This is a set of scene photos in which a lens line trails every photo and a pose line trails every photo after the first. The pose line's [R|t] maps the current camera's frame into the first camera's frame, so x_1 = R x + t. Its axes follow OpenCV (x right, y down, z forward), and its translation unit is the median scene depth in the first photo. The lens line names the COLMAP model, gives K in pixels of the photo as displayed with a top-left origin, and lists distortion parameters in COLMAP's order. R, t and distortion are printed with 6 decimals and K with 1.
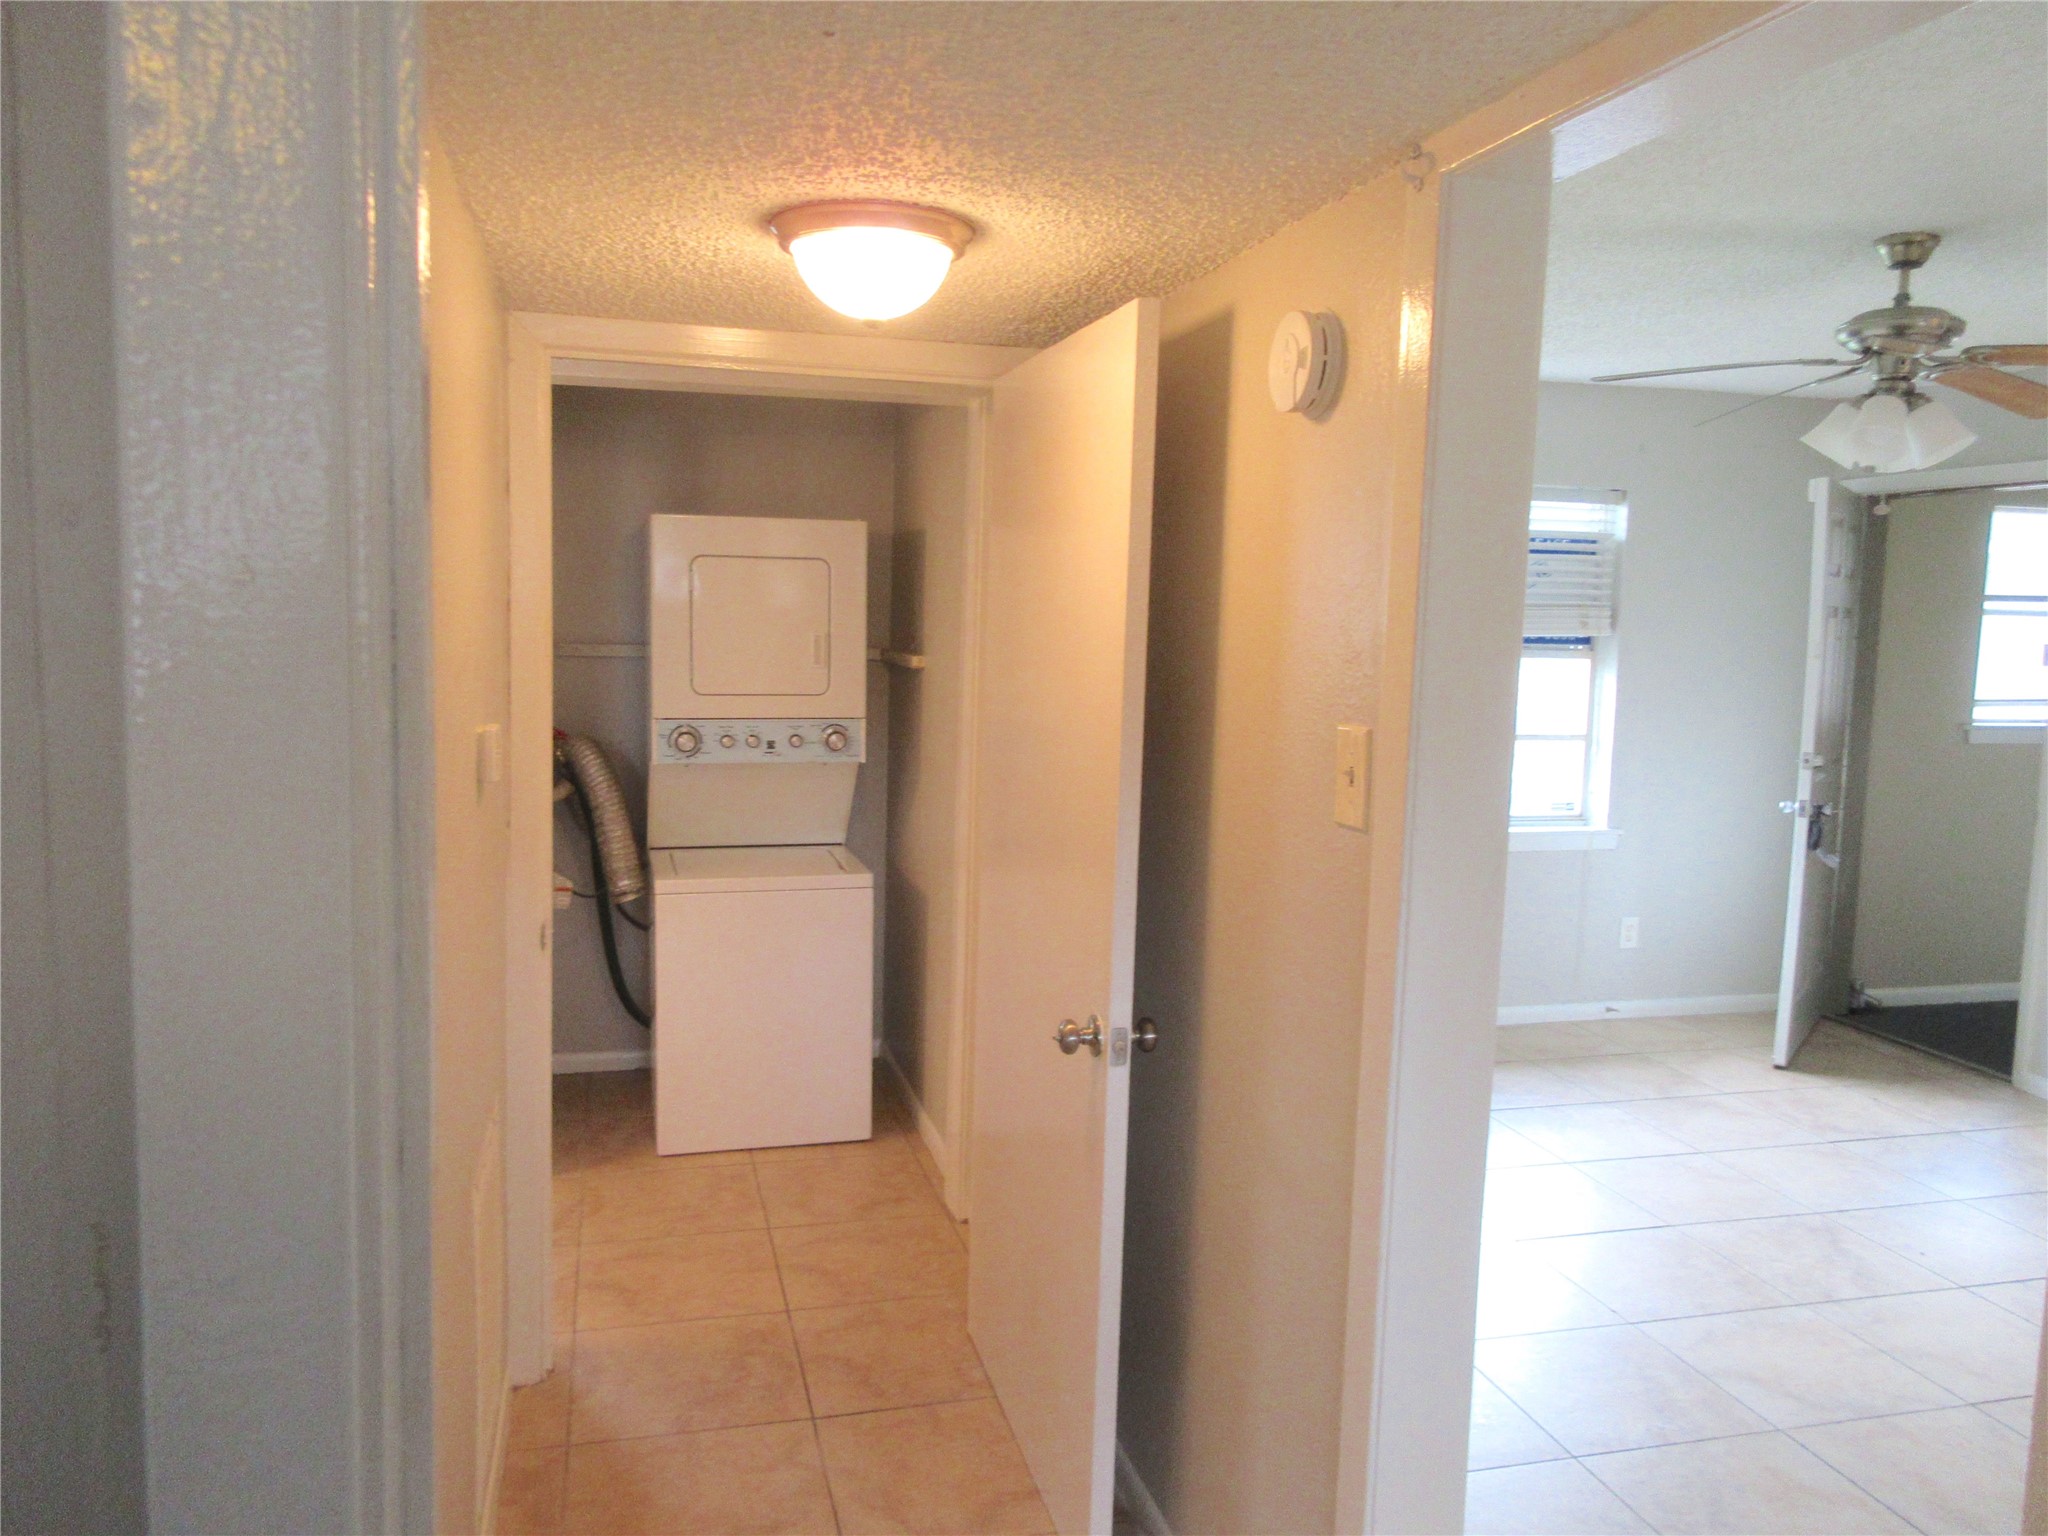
lens RADIAL K [[1513.6, 0, 1024.0], [0, 1513.6, 768.0], [0, 0, 1]] dist [0.004426, -0.011650]
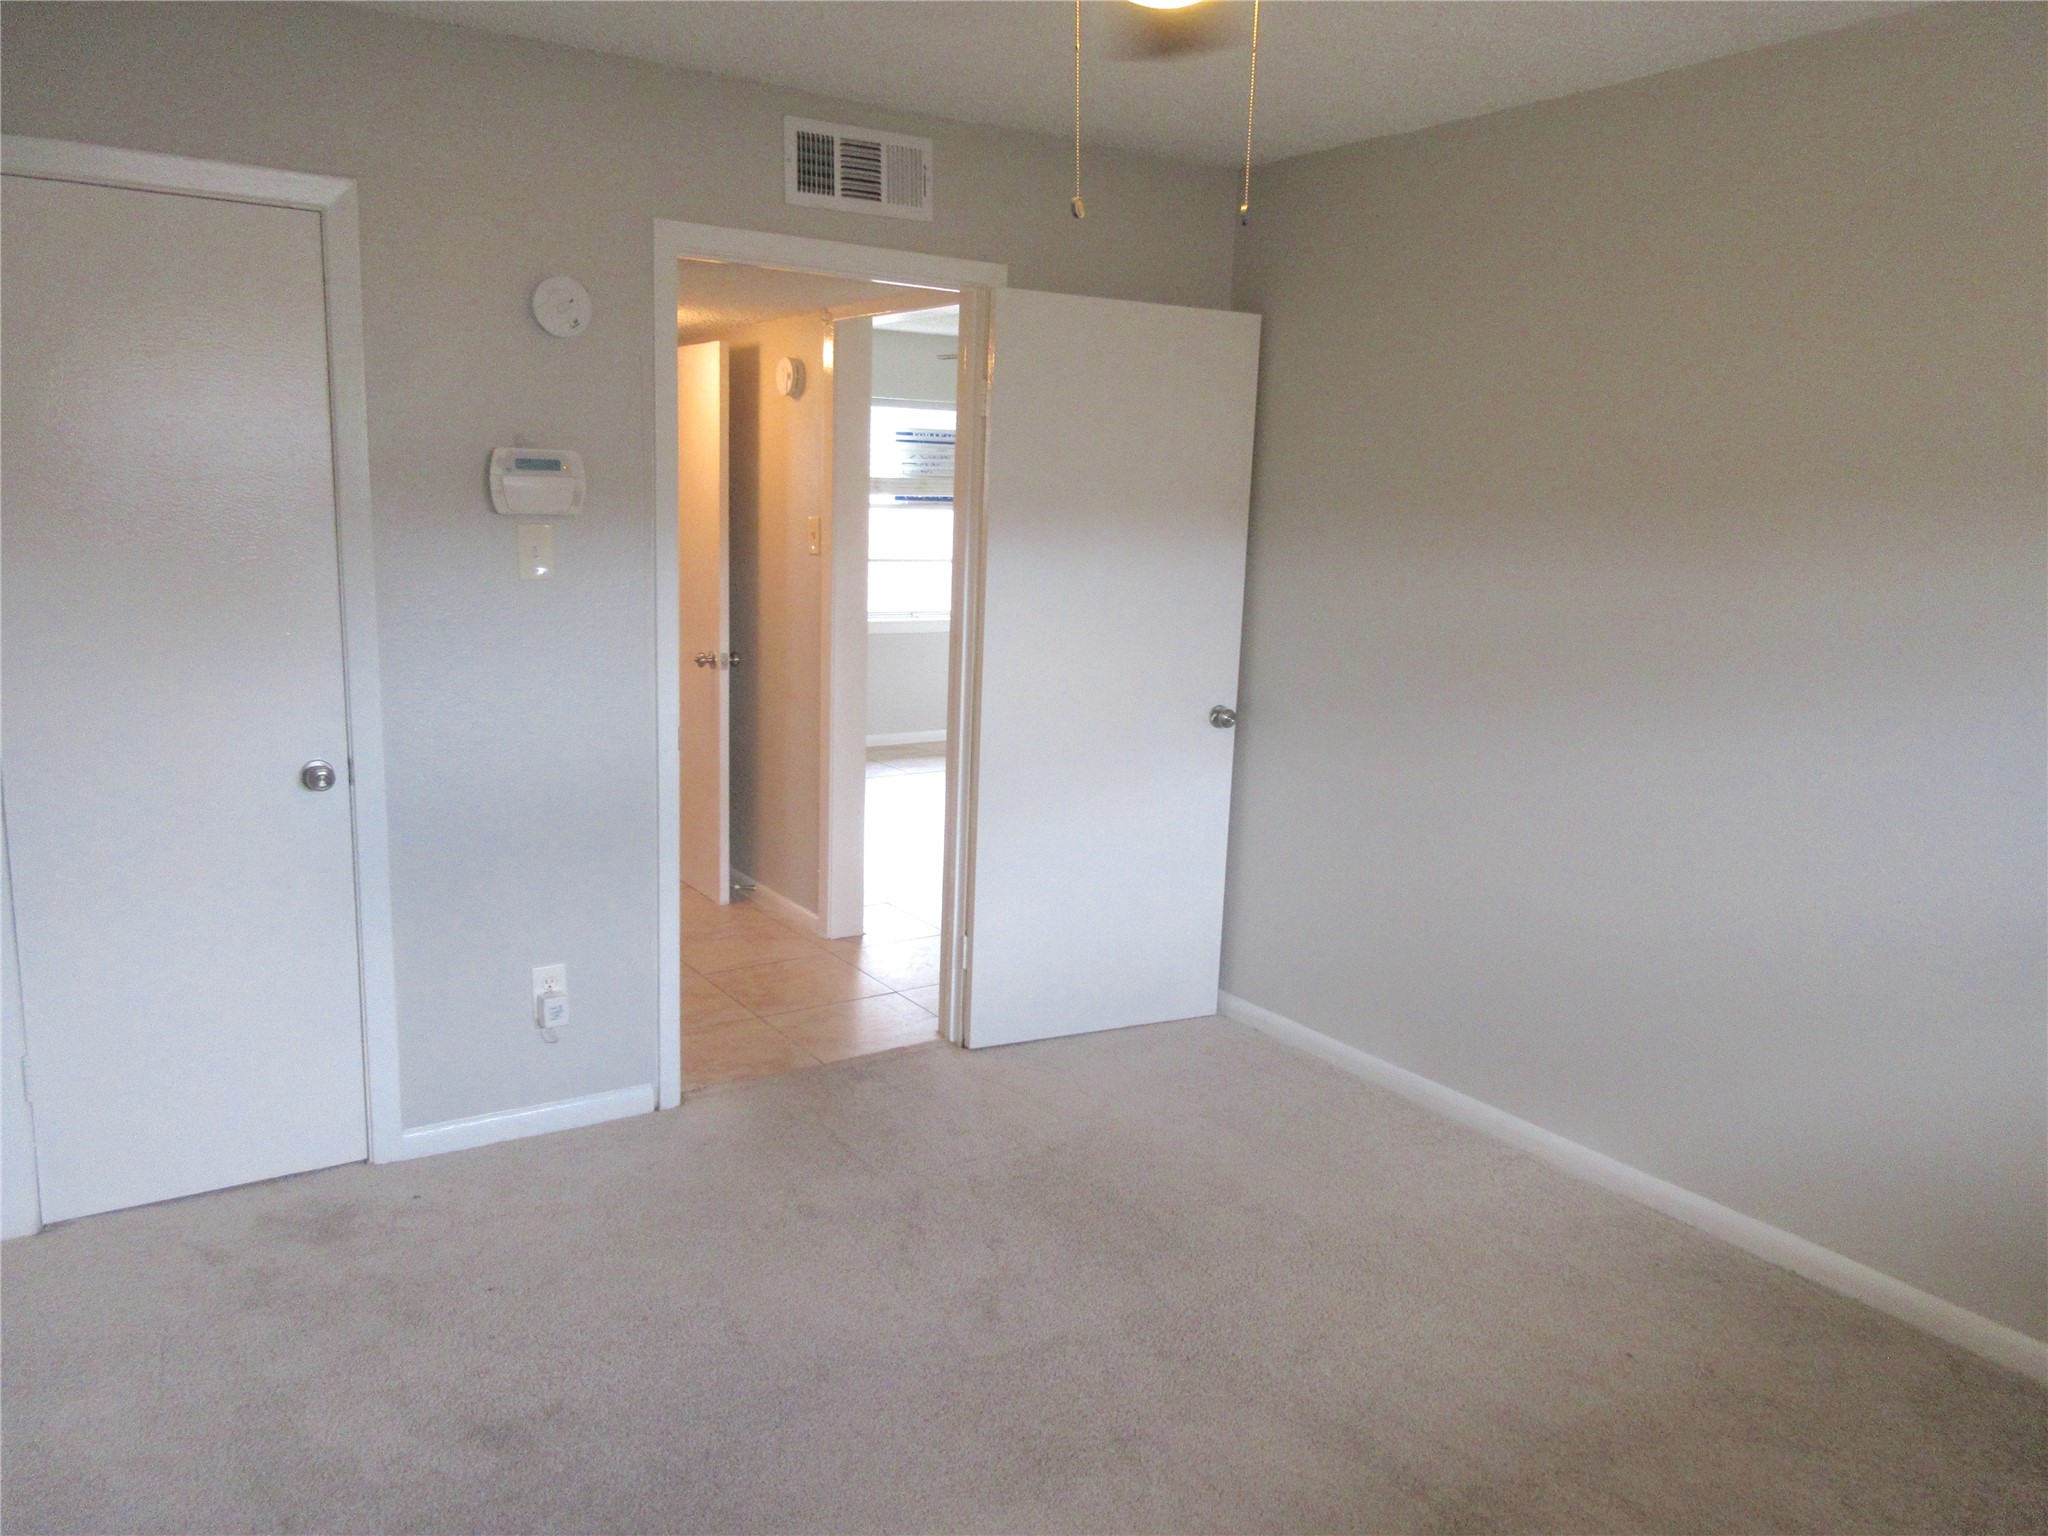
lens RADIAL K [[1513.6, 0, 1024.0], [0, 1513.6, 768.0], [0, 0, 1]] dist [0.004426, -0.011650]
pose [[0.947192, -0.055135, 0.315892, -0.283215], [0.029670, 0.995950, 0.084868, 0.185763], [-0.319292, -0.071014, 0.944992, -1.580174]]
